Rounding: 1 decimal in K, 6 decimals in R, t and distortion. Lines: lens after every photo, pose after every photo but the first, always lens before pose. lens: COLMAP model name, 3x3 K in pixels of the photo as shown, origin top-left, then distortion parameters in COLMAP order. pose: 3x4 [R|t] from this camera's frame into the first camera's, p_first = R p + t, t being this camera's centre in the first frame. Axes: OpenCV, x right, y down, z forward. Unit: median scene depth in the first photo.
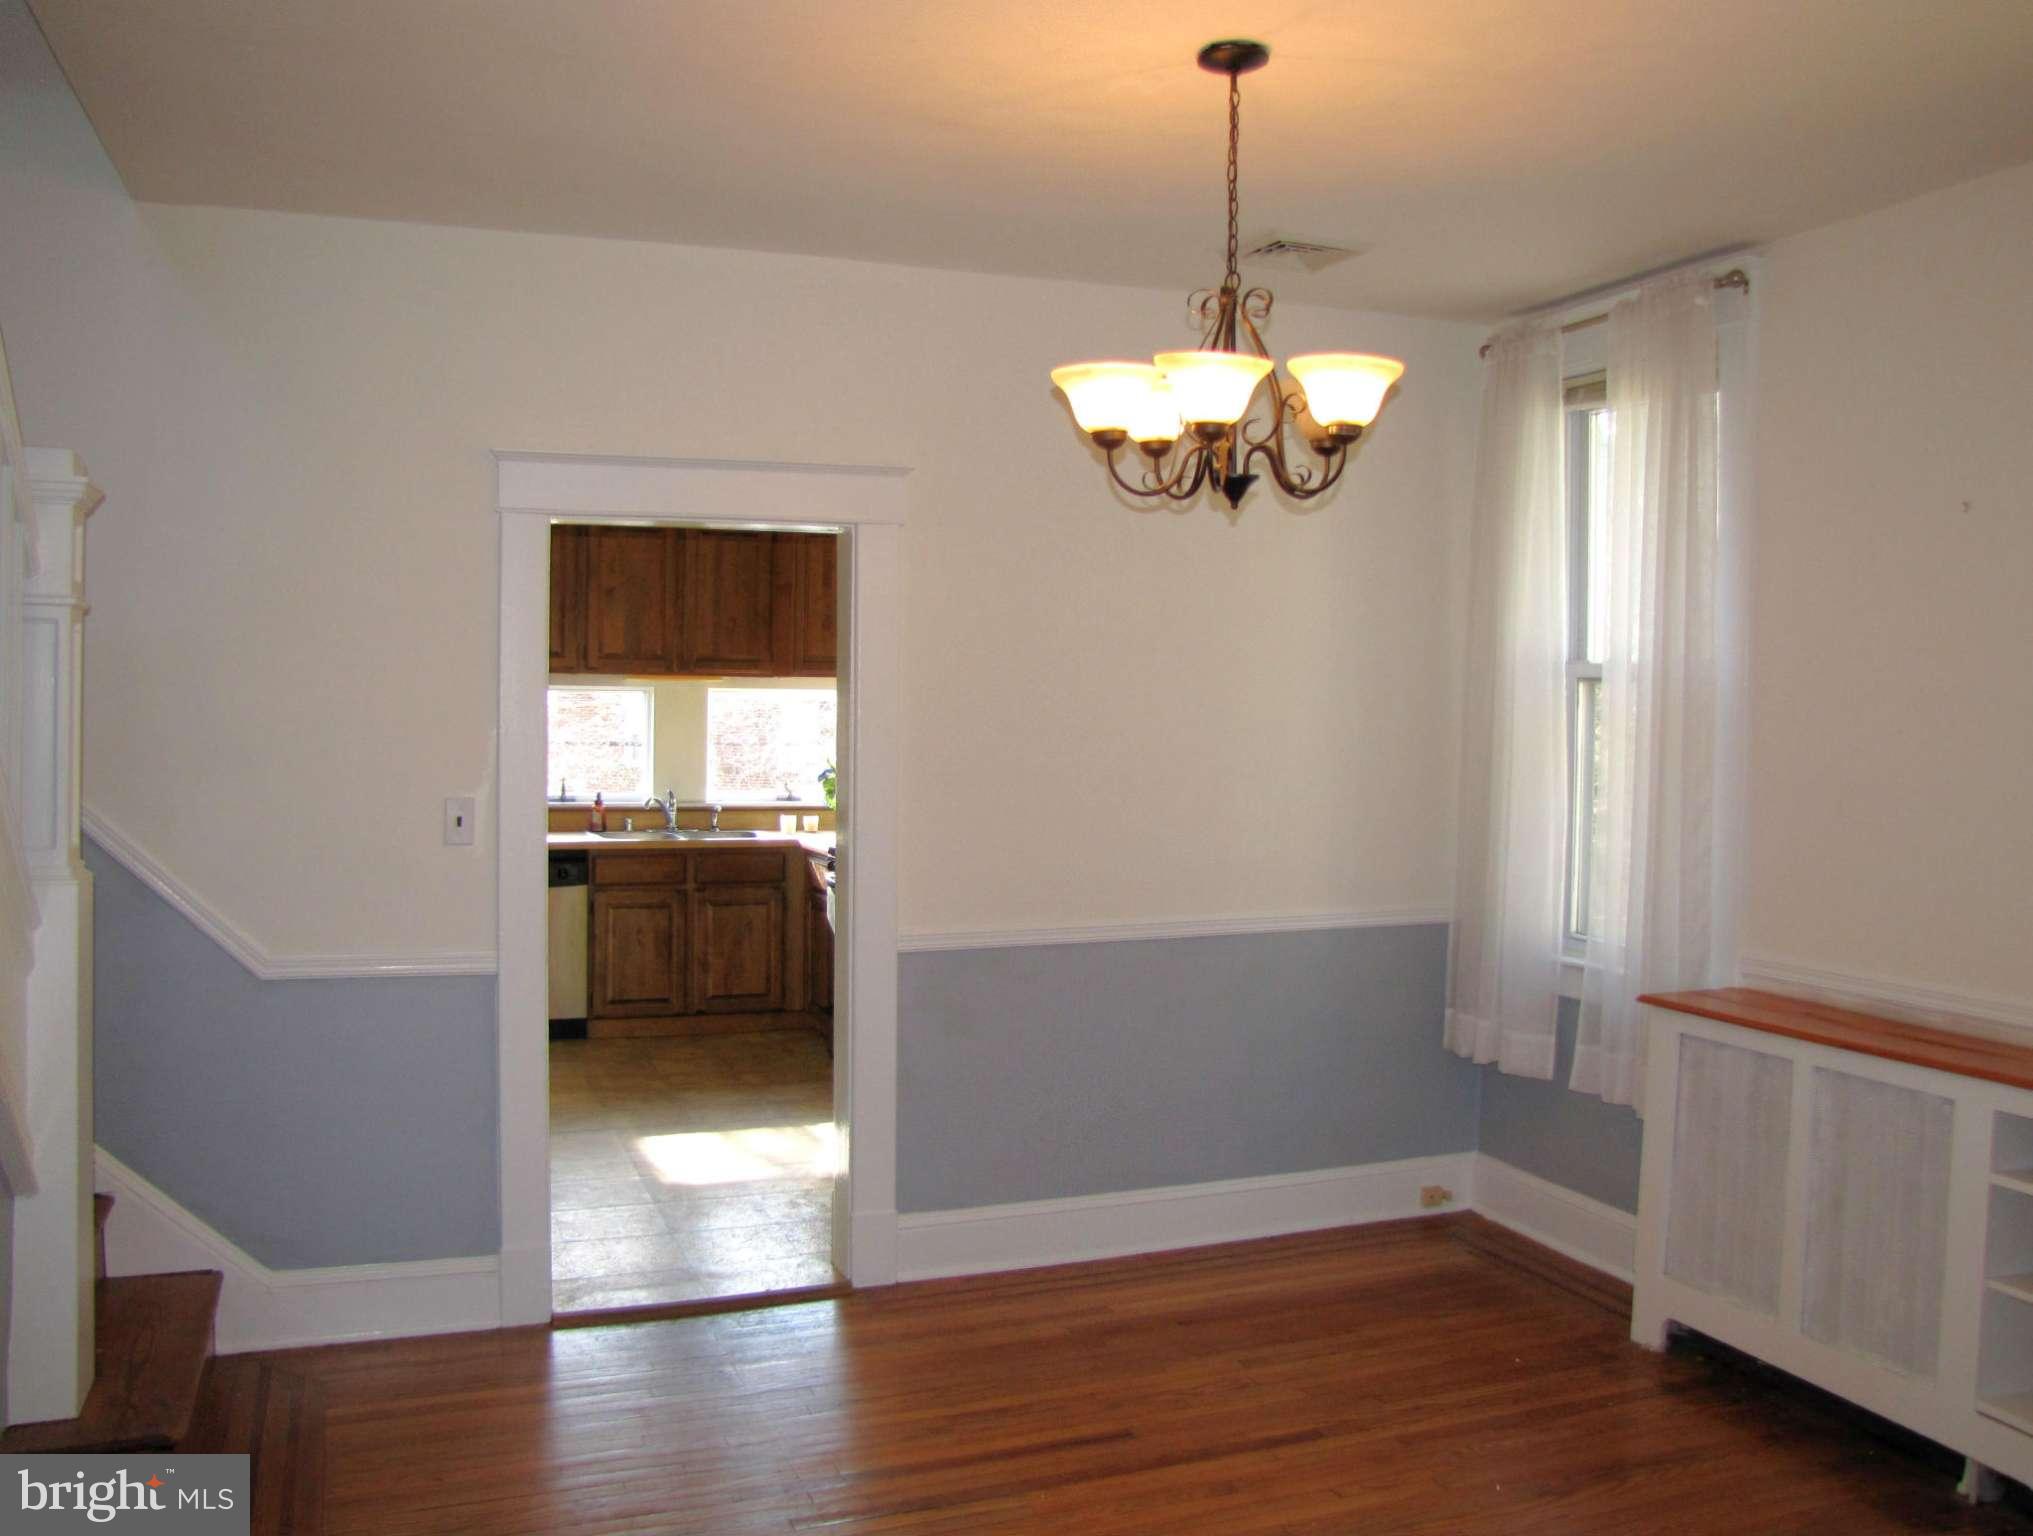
lens RADIAL K [[1800.4, 0, 1038.0], [0, 1800.4, 764.9], [0, 0, 1]] dist [-0.128540, 0.012732]
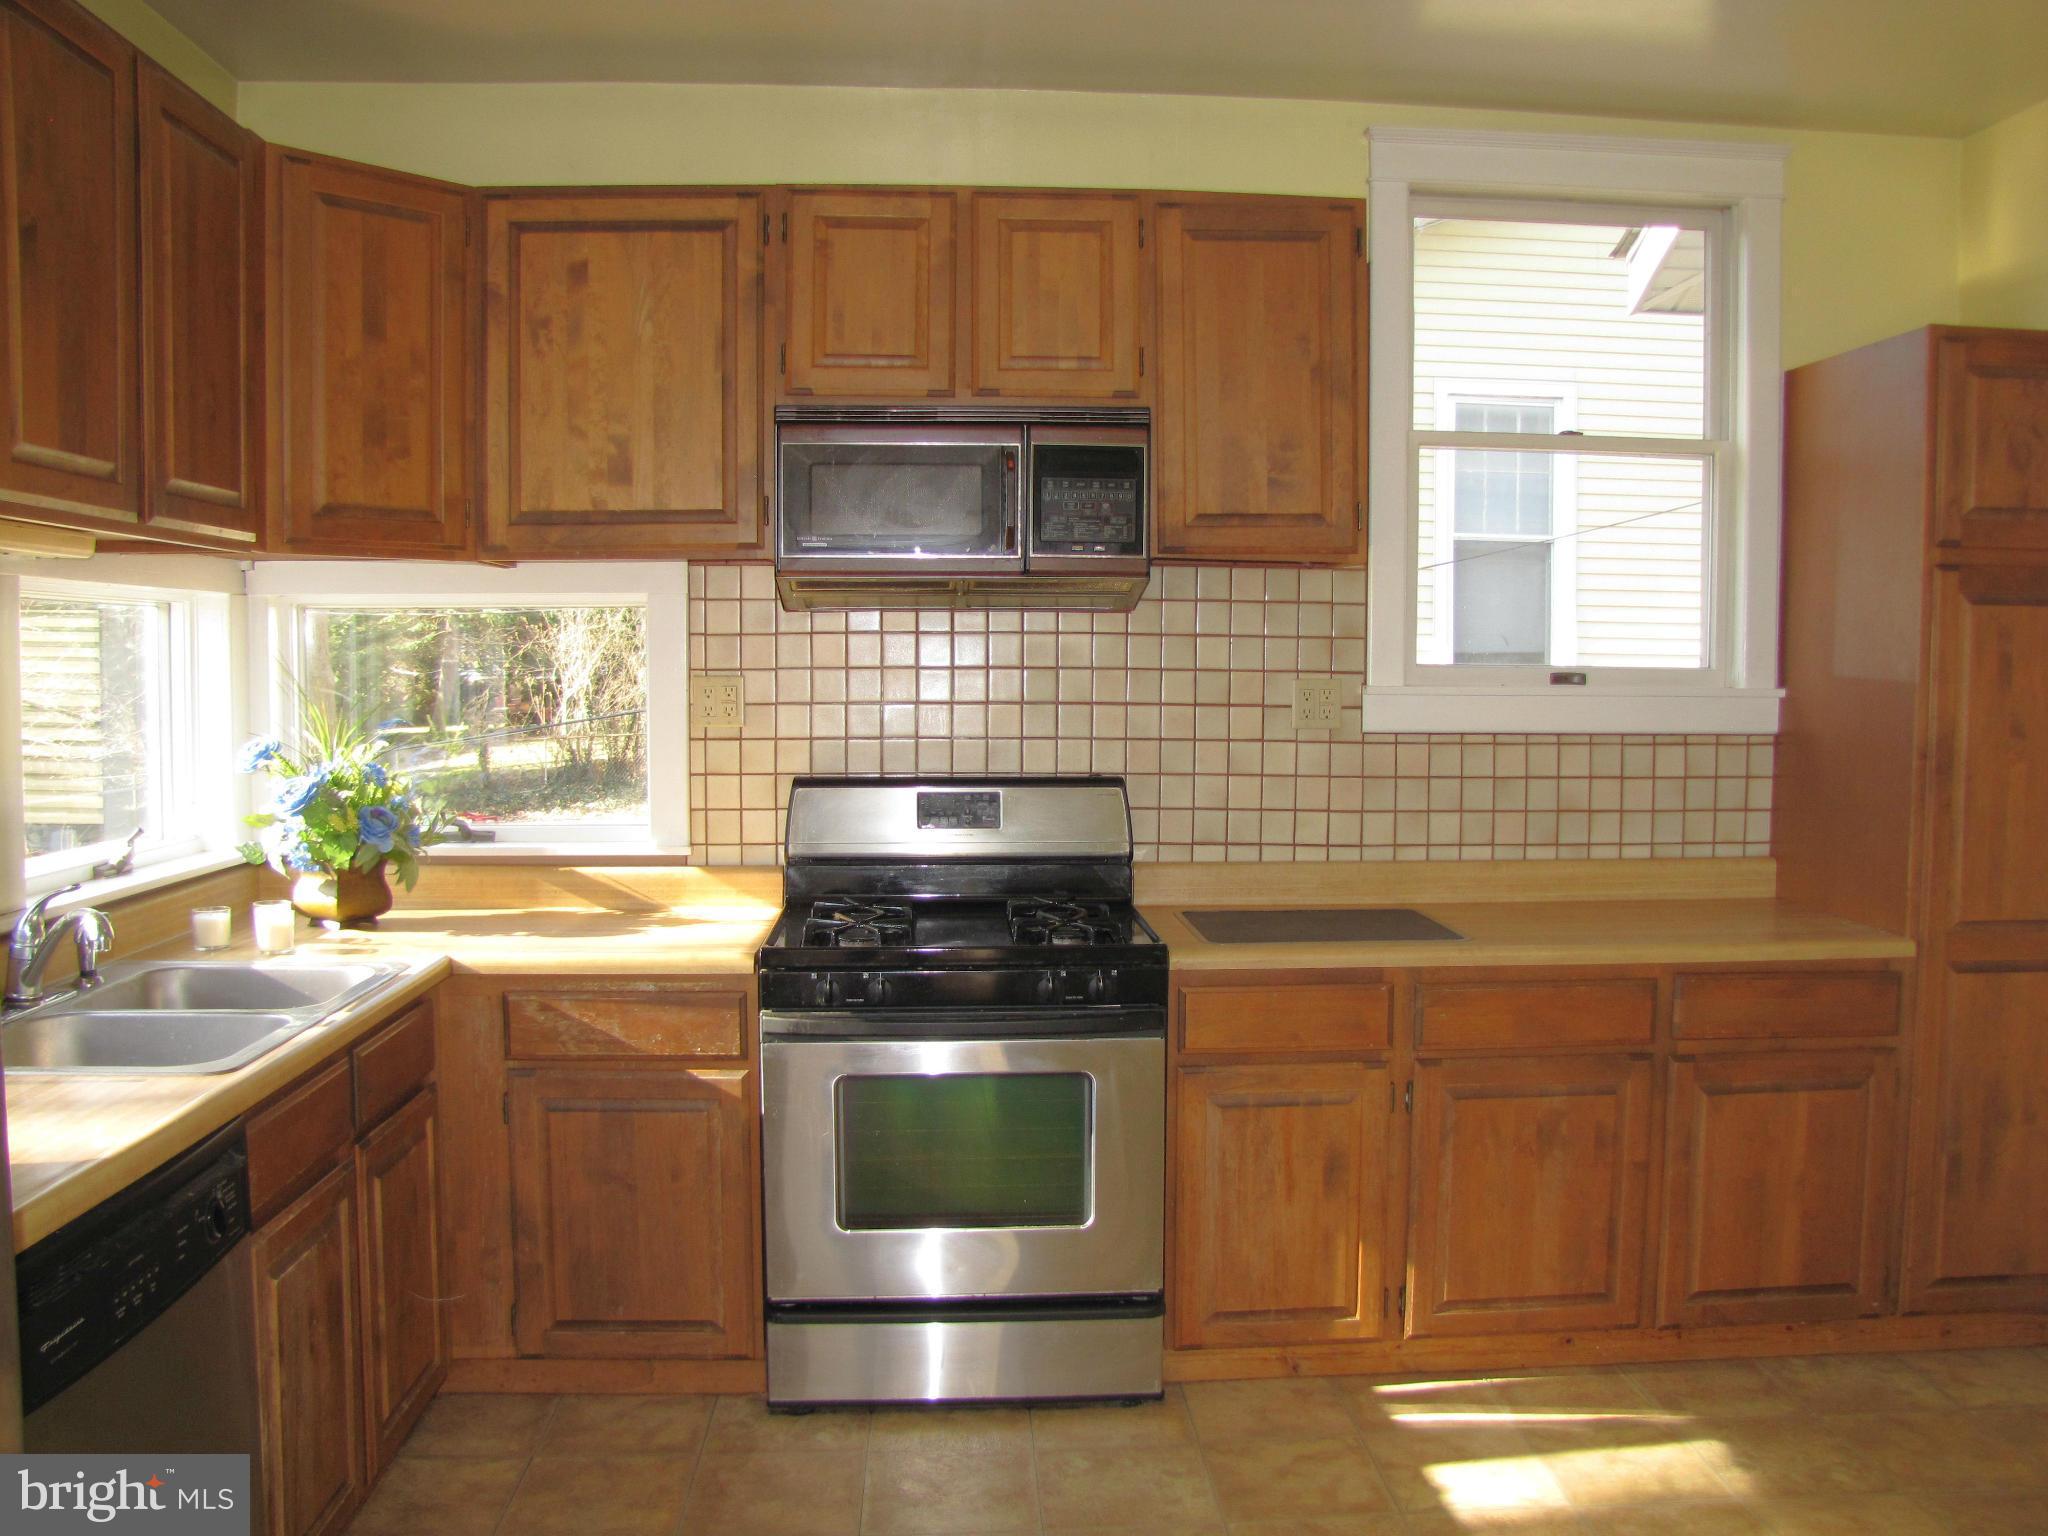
lens RADIAL K [[1716.0, 0, 1044.7], [0, 1716.0, 760.5], [0, 0, 1]] dist [-0.175048, 0.144325]
pose [[0.298039, -0.072977, 0.951760, -0.454645], [0.034332, 0.997248, 0.065714, -0.022997], [-0.953936, 0.013090, 0.299725, 0.768280]]
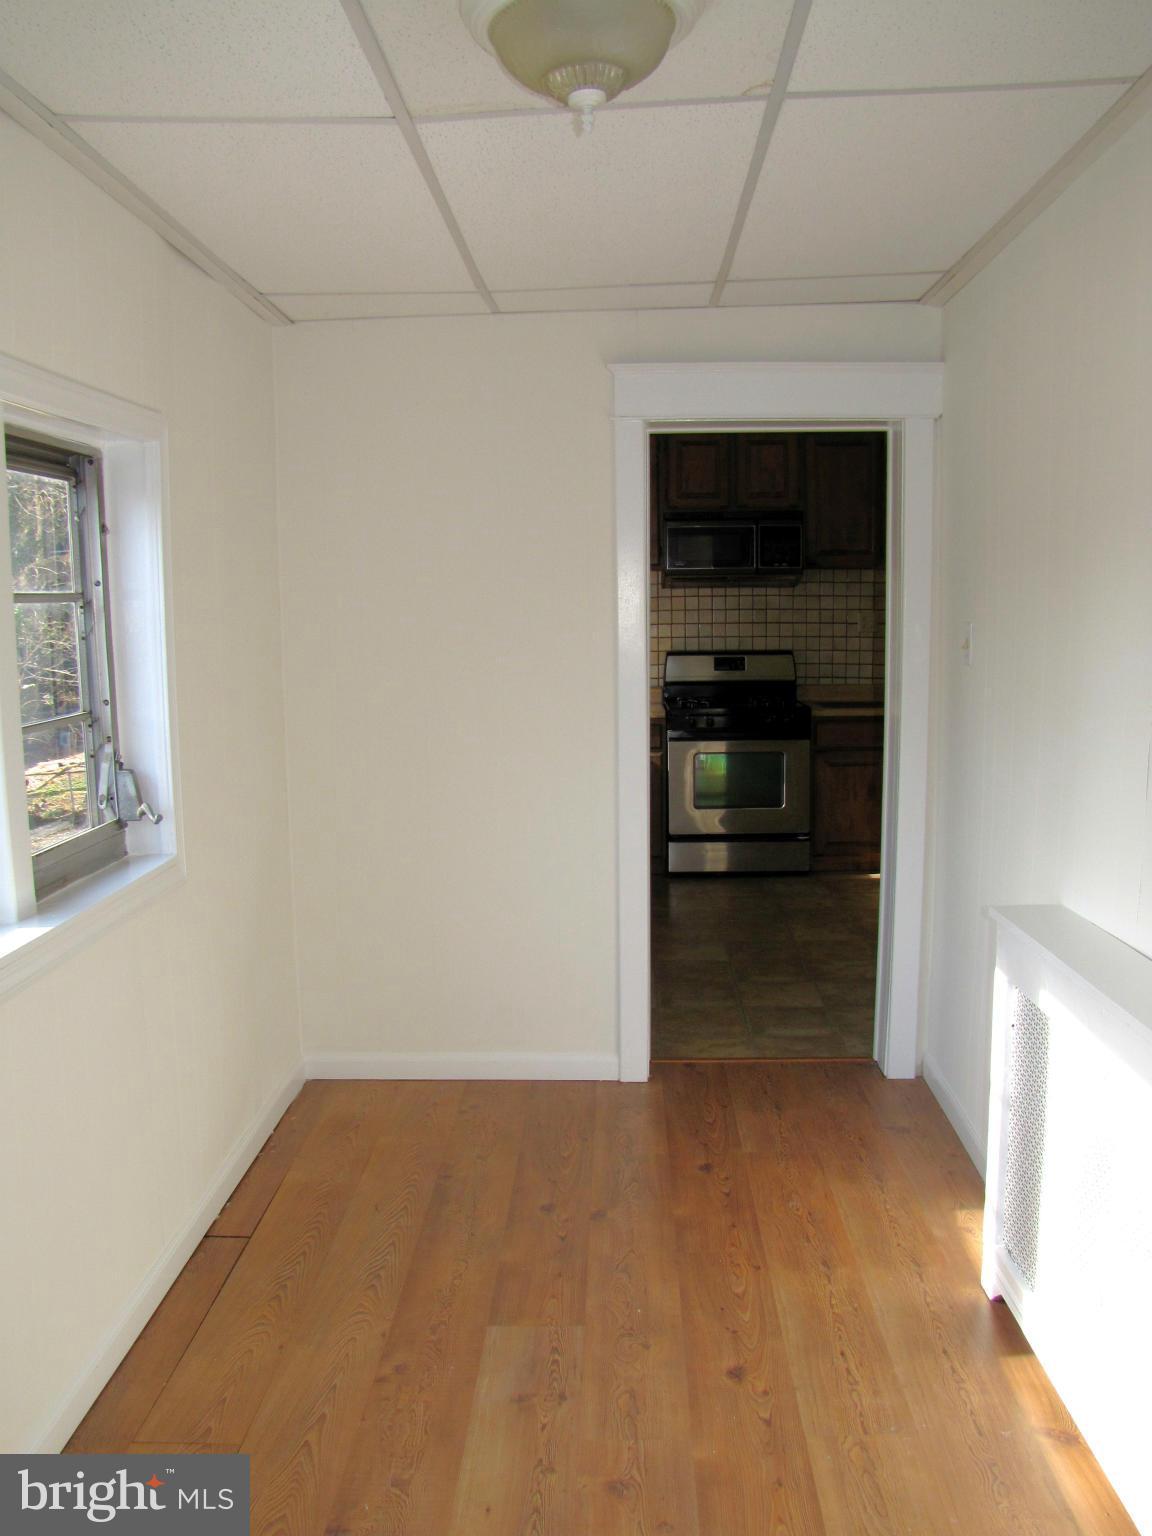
lens RADIAL K [[1287.0, 0, 567.4], [0, 1287.0, 776.8], [0, 0, 1]] dist [-0.175048, 0.144325]
pose [[0.395013, -0.134364, 0.908796, -0.895779], [0.051409, 0.990929, 0.124162, -0.019250], [-0.917236, -0.002326, 0.398338, 0.674584]]
